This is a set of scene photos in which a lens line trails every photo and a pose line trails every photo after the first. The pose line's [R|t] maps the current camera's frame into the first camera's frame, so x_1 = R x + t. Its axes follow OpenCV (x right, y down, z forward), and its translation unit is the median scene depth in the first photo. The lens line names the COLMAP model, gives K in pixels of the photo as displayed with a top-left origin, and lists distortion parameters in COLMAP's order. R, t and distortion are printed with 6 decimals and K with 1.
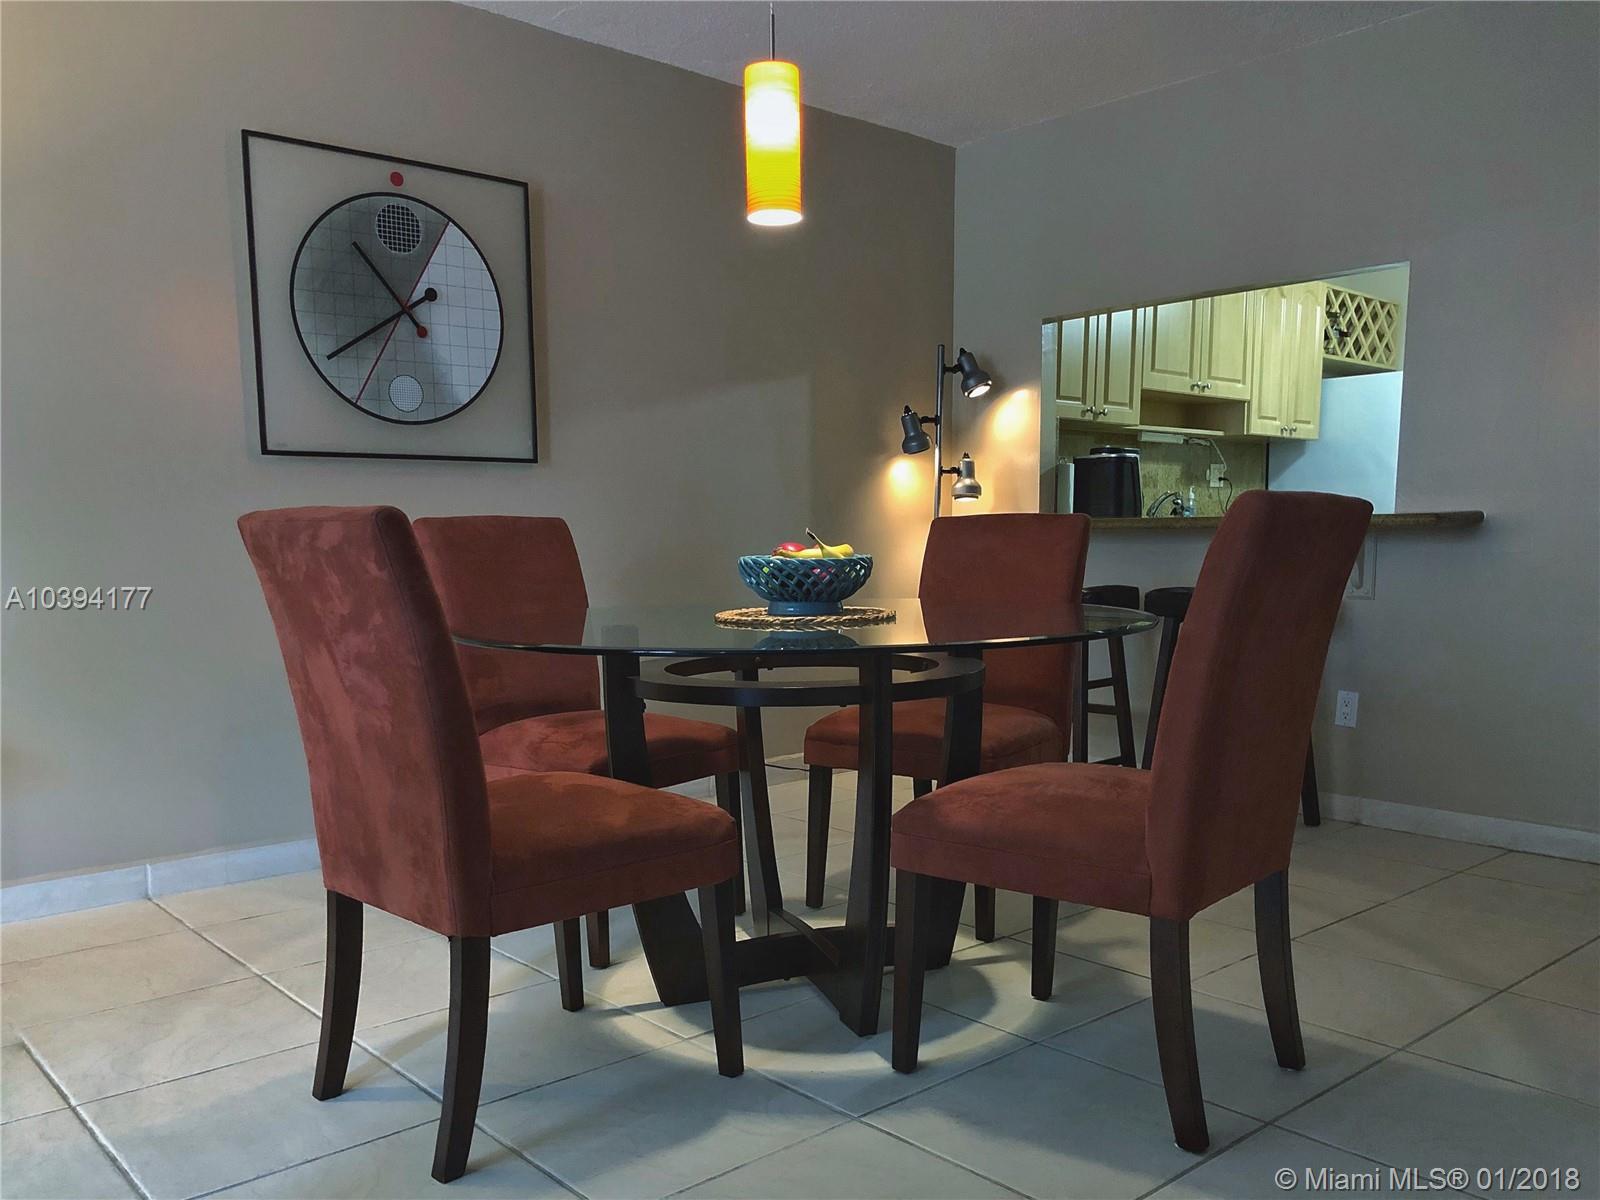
lens RADIAL K [[1330.1, 0, 803.0], [0, 1330.1, 596.4], [0, 0, 1]] dist [-0.007765, -0.004342]
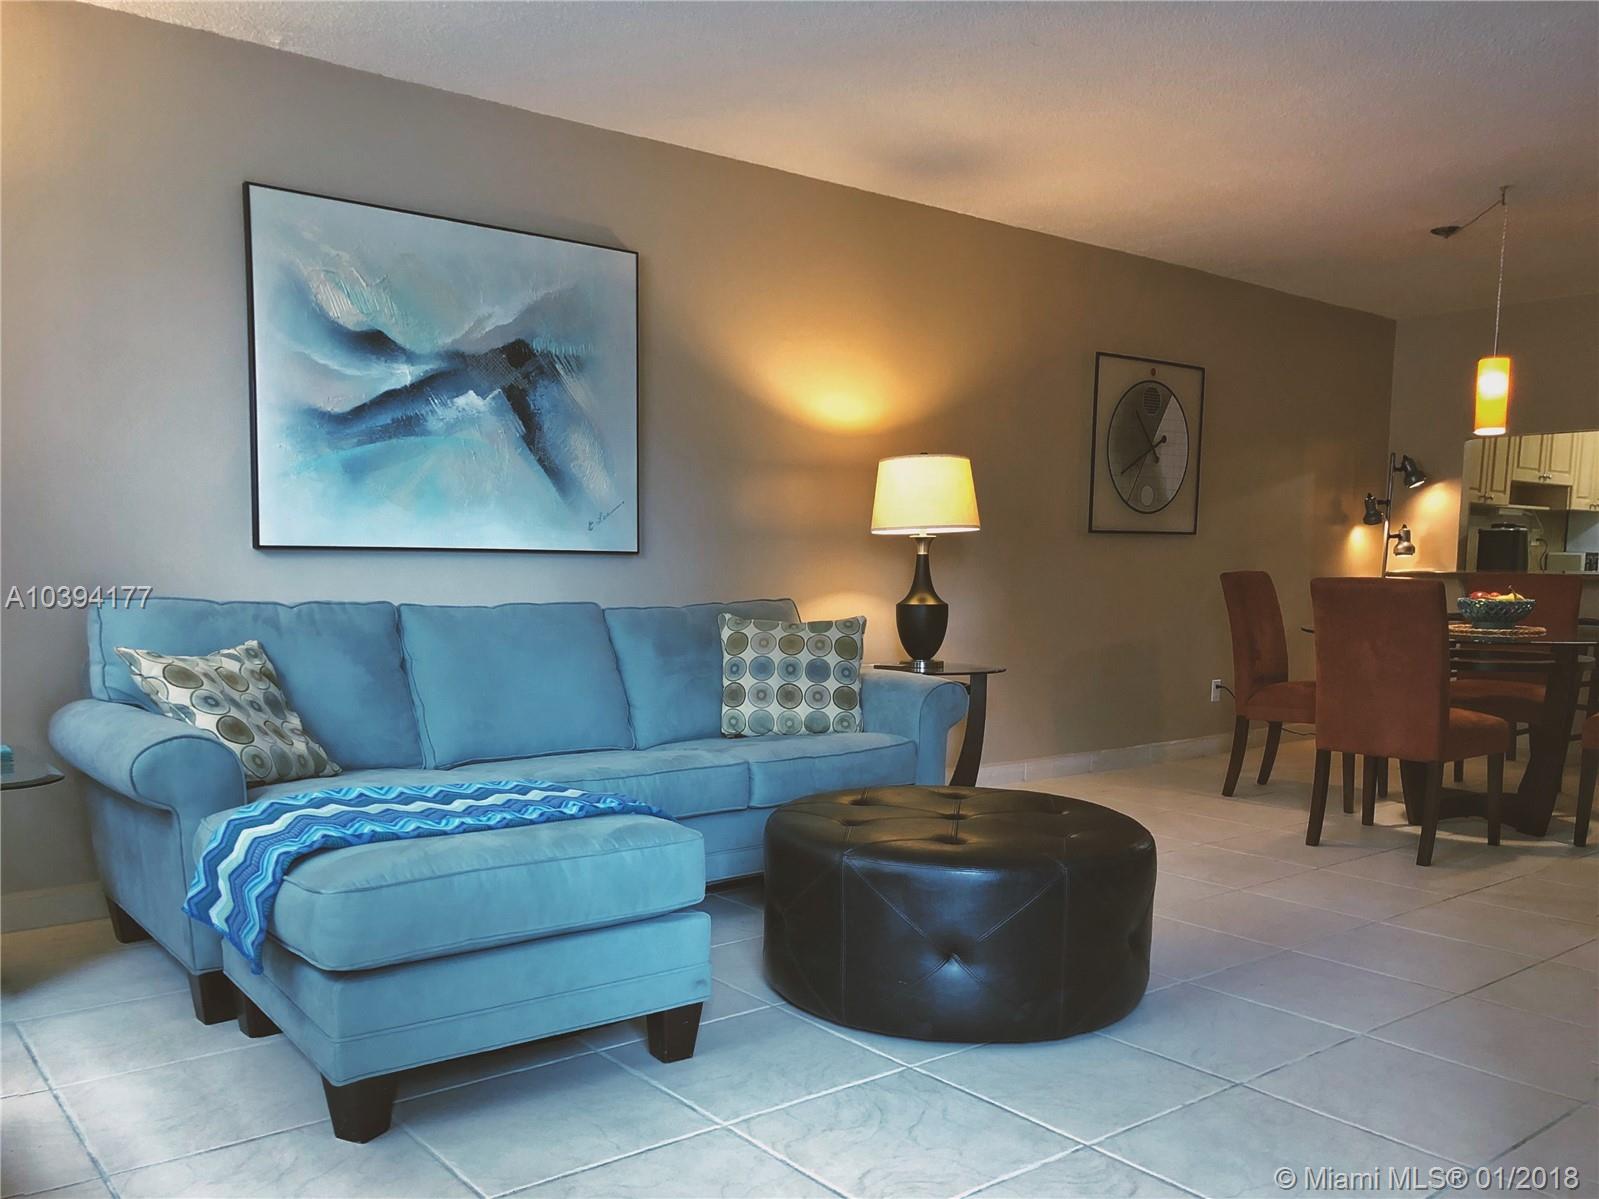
lens RADIAL K [[1329.3, 0, 796.6], [0, 1329.3, 600.6], [0, 0, 1]] dist [-0.007765, -0.004342]
pose [[0.998612, 0.015403, -0.050361, -0.492494], [-0.015990, 0.999808, -0.011290, 0.005919], [0.050177, 0.012079, 0.998667, -0.538388]]
